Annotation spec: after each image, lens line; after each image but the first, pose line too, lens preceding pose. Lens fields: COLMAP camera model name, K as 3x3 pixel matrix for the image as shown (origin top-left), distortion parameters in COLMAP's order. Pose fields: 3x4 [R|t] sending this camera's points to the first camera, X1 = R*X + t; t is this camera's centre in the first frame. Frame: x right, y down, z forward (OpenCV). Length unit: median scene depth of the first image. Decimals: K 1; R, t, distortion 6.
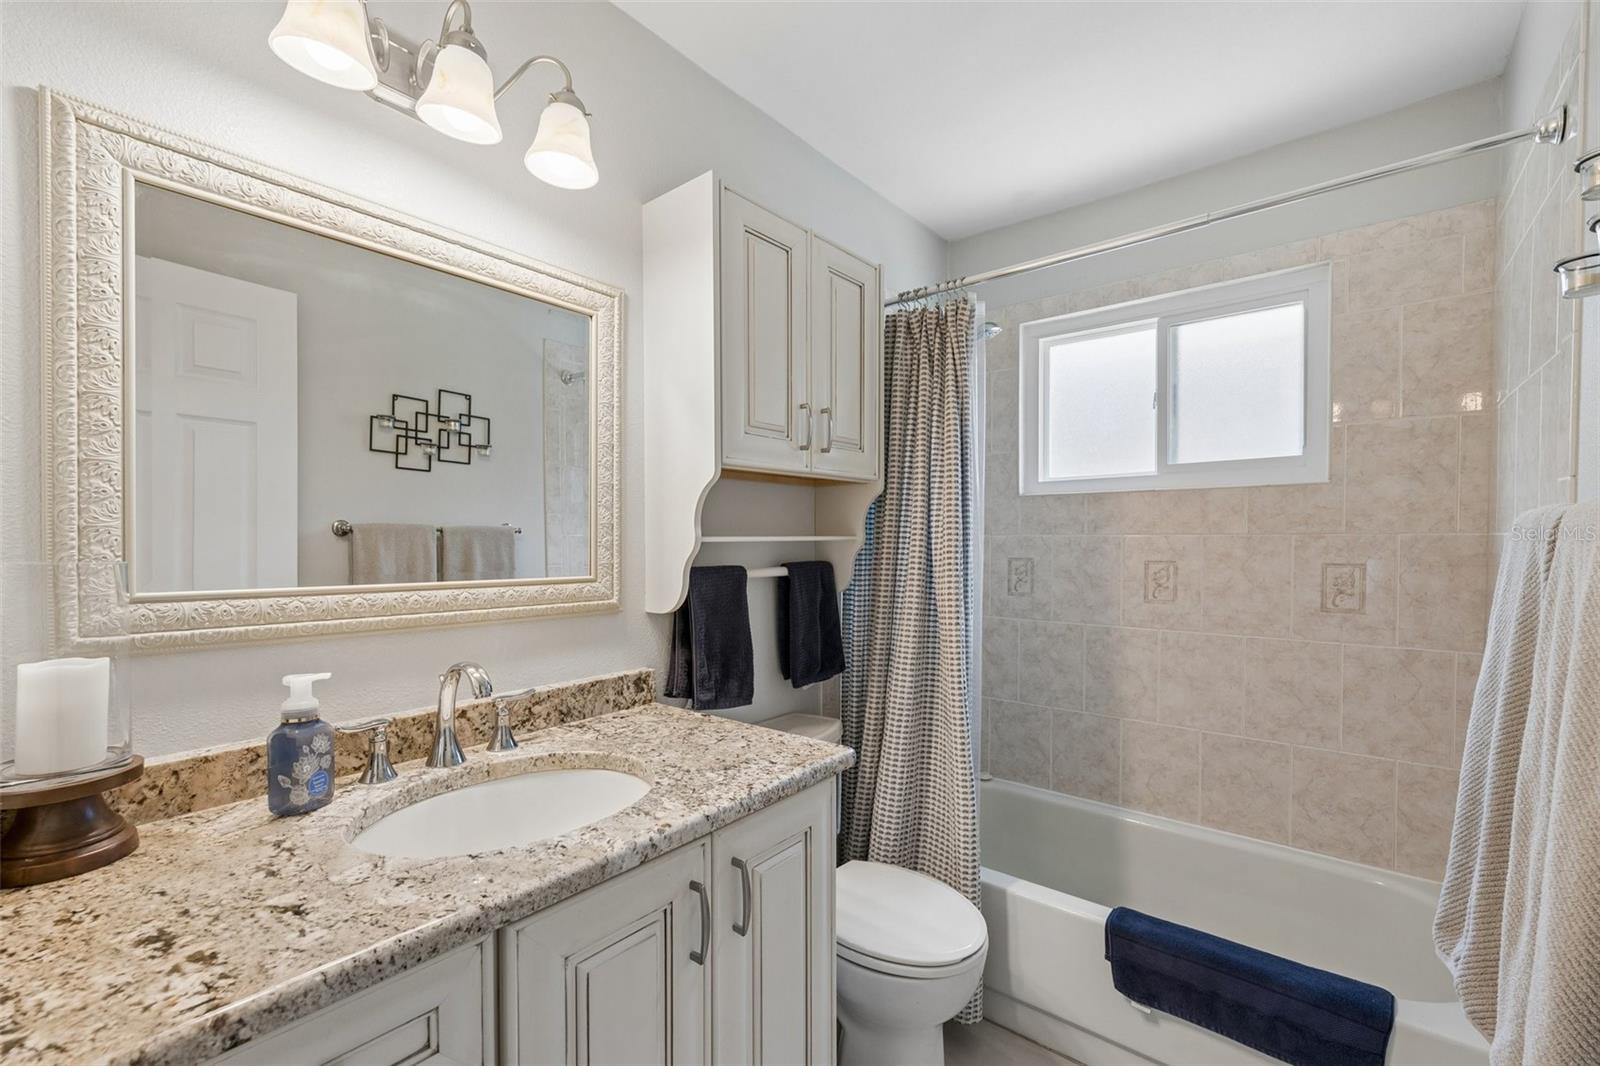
lens RADIAL K [[678.3, 0, 798.1], [0, 678.3, 539.4], [0, 0, 1]] dist [-0.002786, 0.001778]
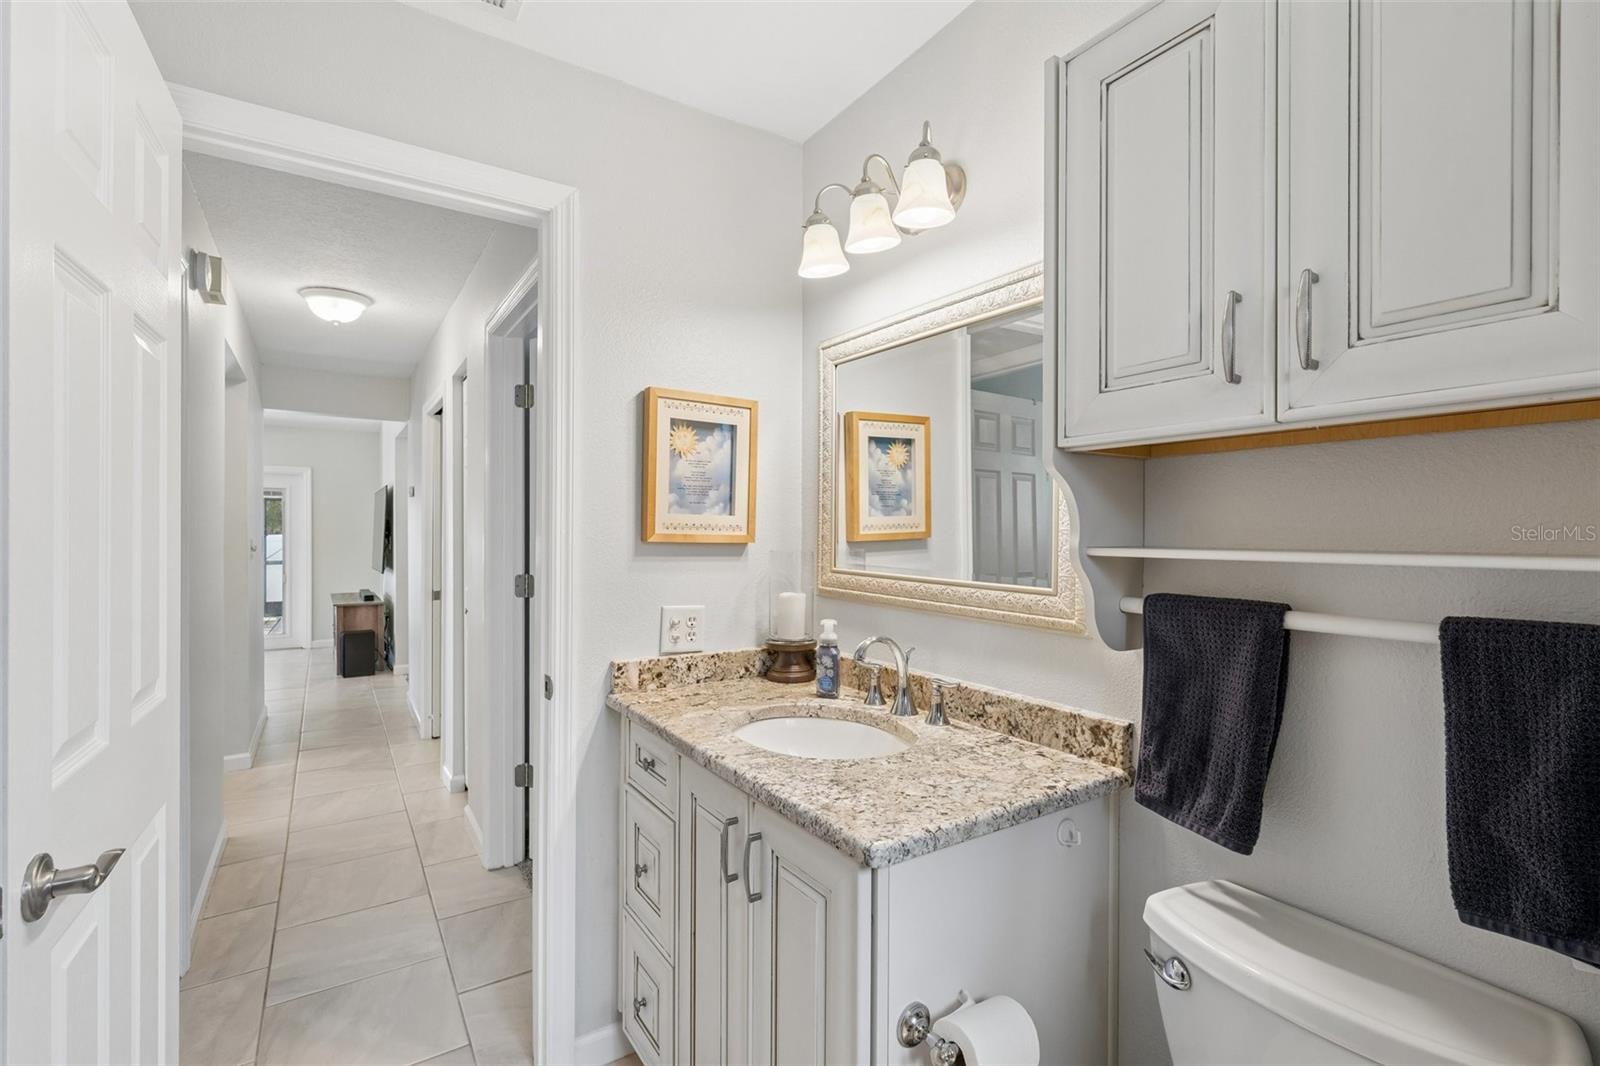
lens RADIAL K [[714.9, 0, 797.8], [0, 714.9, 532.3], [0, 0, 1]] dist [0.001595, -0.000063]
pose [[-0.301321, 0.002041, -0.953521, 0.759890], [-0.003019, 0.999991, 0.003095, -0.025424], [0.953518, 0.003811, -0.301312, 1.053880]]
